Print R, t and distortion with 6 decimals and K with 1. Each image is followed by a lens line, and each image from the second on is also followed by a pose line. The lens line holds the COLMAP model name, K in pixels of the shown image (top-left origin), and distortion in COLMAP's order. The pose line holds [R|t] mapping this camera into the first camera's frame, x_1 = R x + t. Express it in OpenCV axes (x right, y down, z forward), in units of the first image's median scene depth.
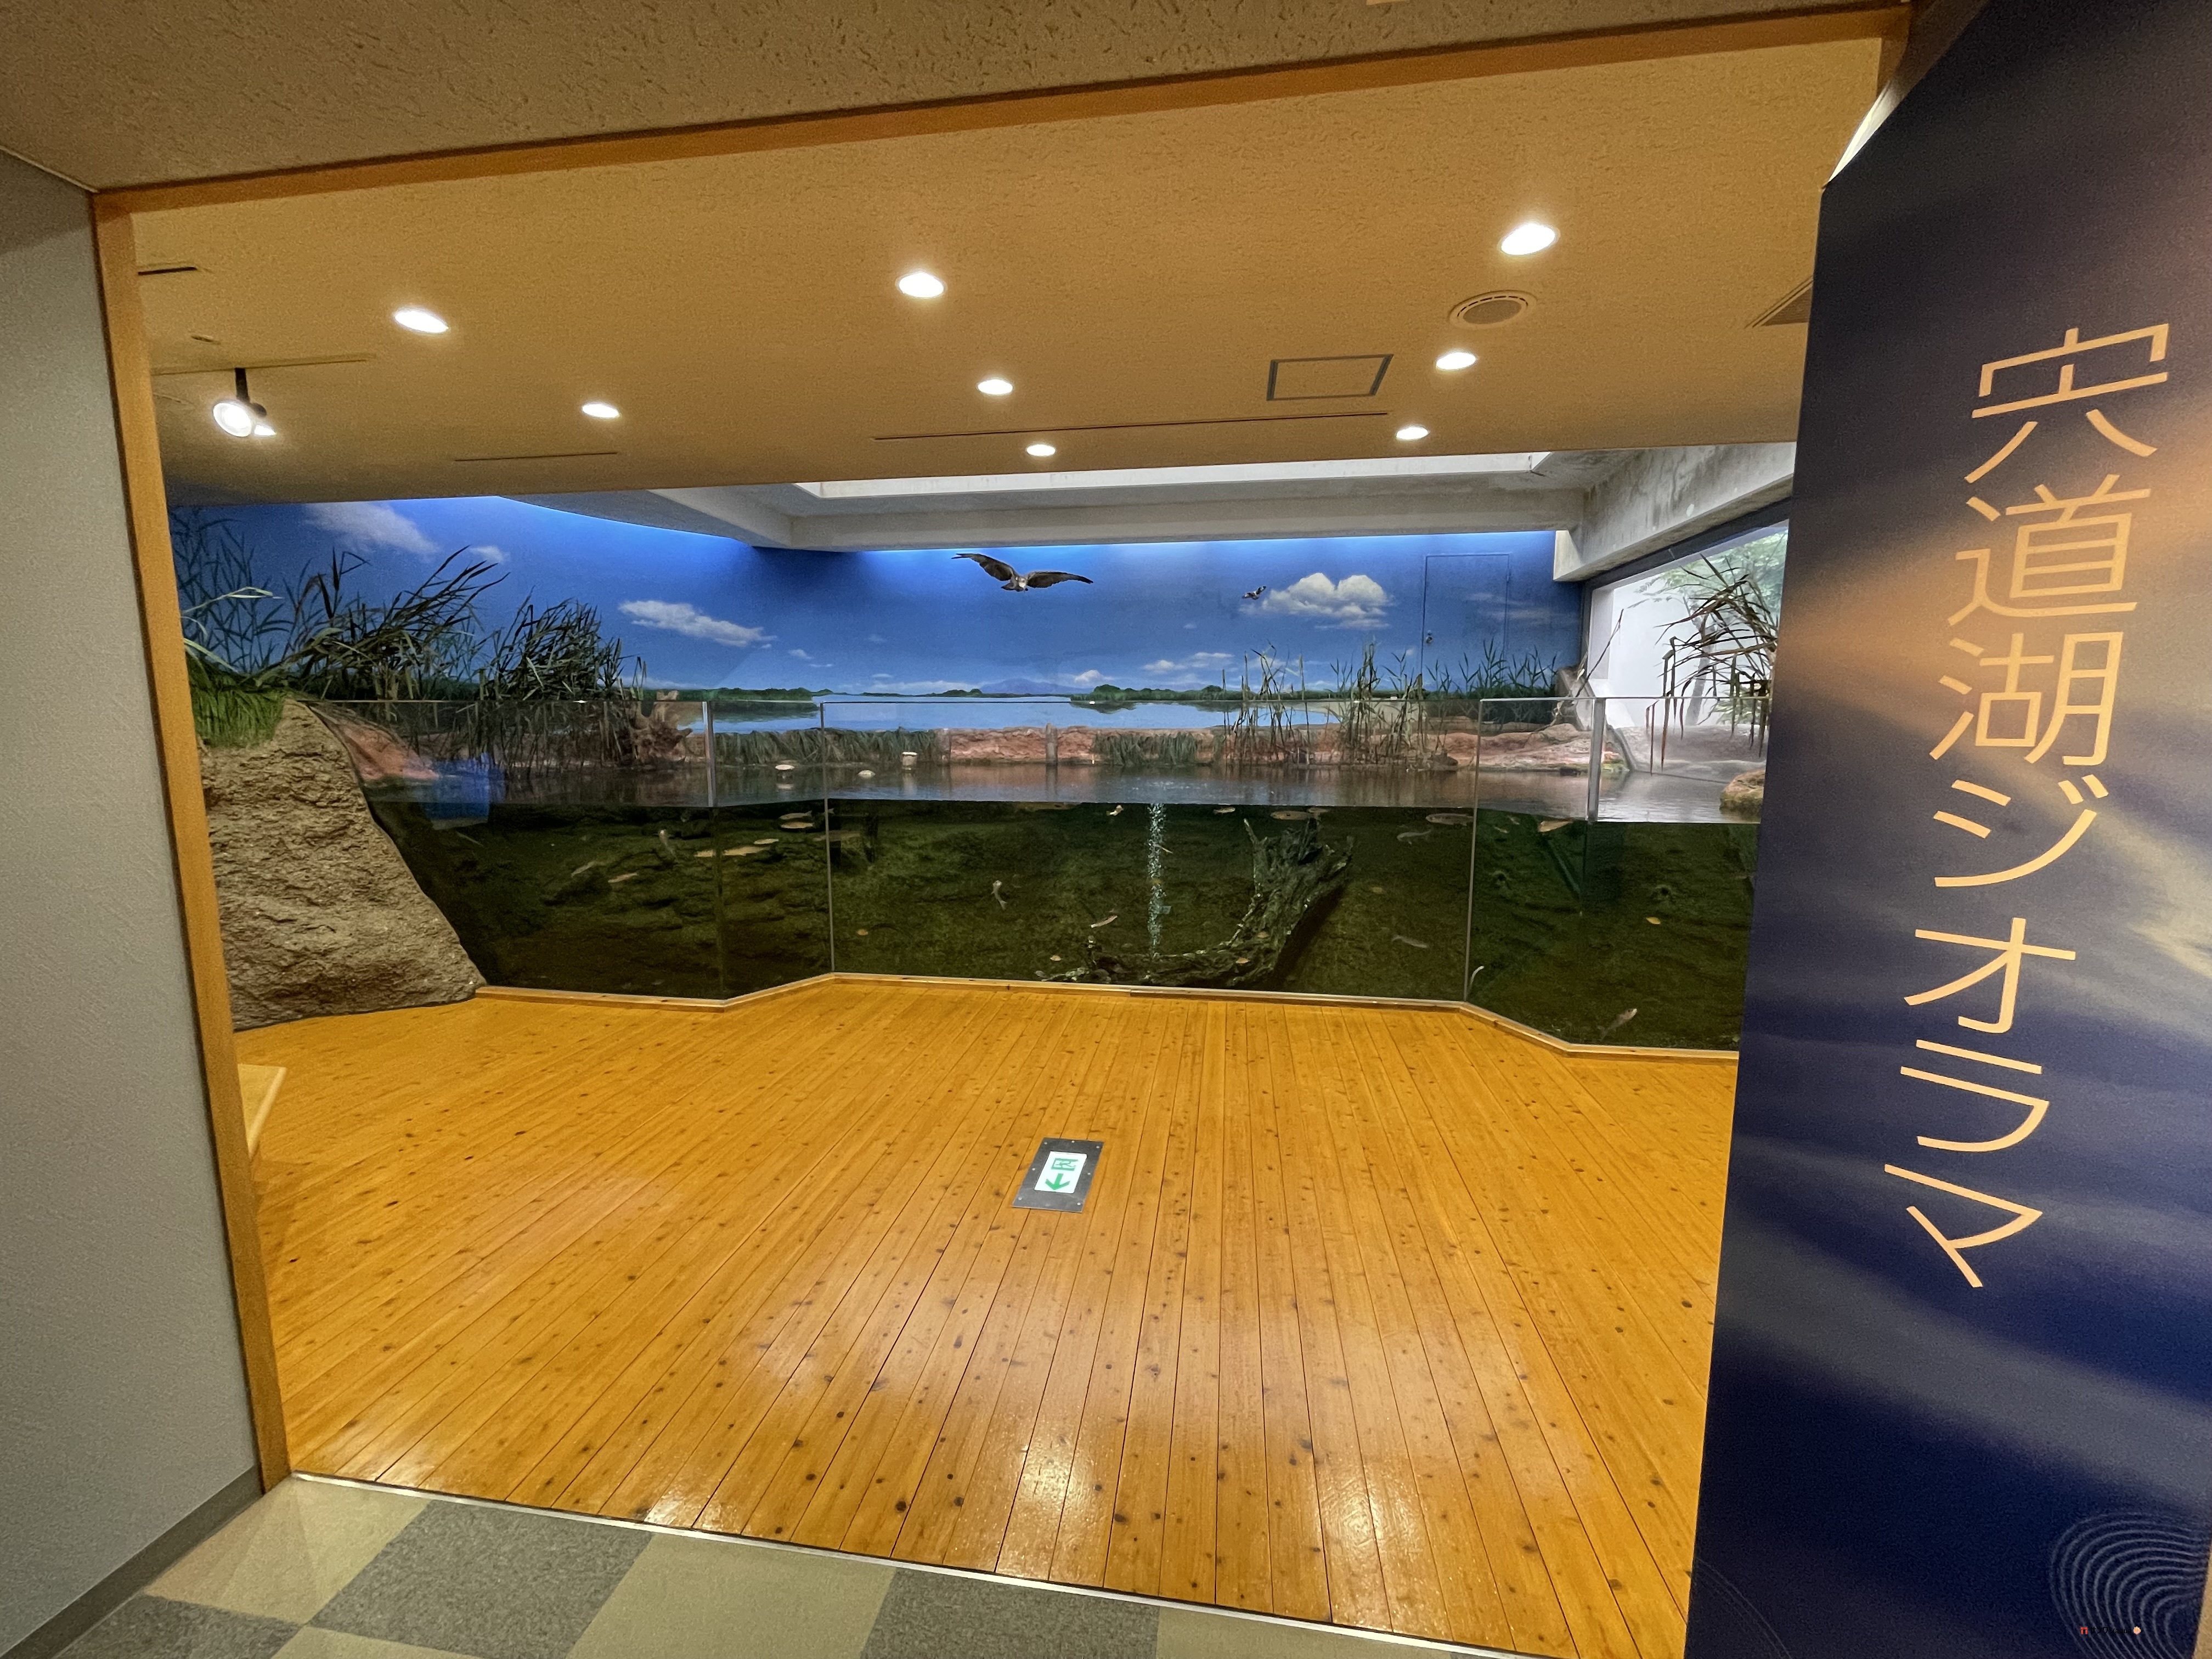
lens RADIAL K [[887.2, 0, 1106.2], [0, 887.2, 831.5], [0, 0, 1]] dist [-0.000065, -0.000009]
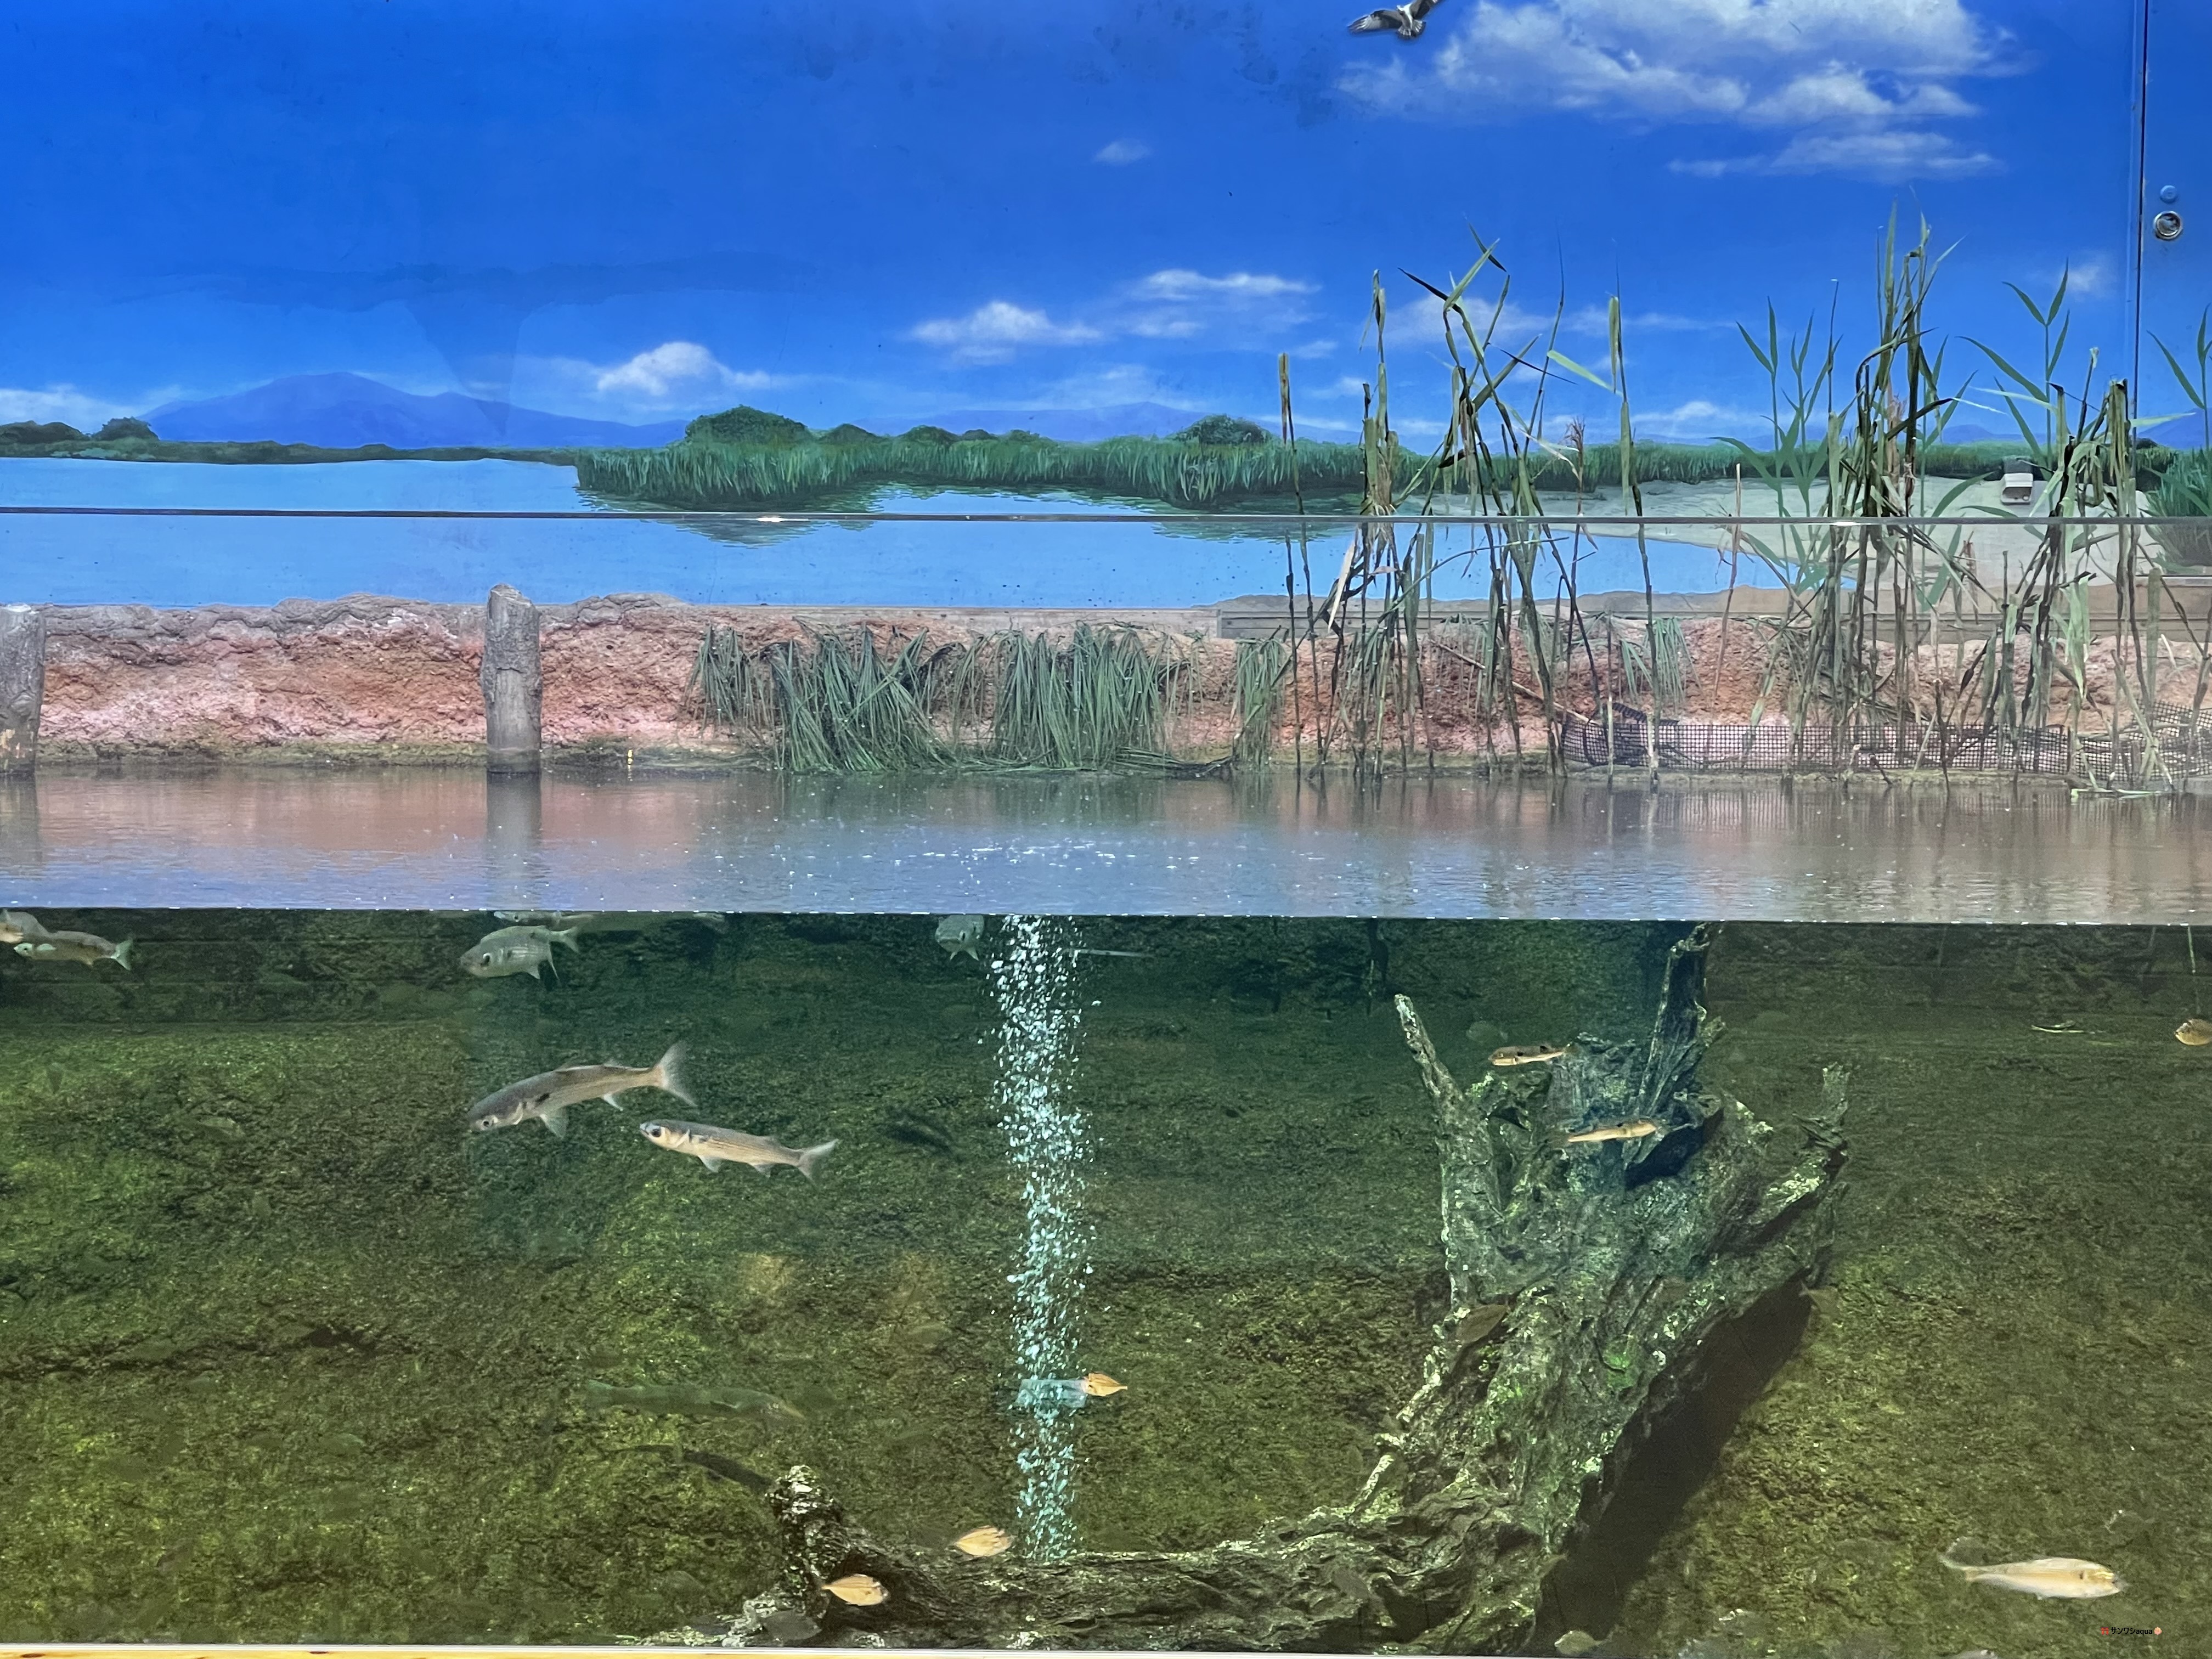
lens RADIAL K [[4828.4, 0, 1104.9], [0, 4828.4, 828.5], [0, 0, 1]] dist [0.101367, 0.000000]
pose [[0.993323, -0.001880, 0.115354, -0.053709], [0.009582, 0.997758, -0.066243, 0.019862], [-0.114971, 0.066906, 0.991113, -0.207179]]
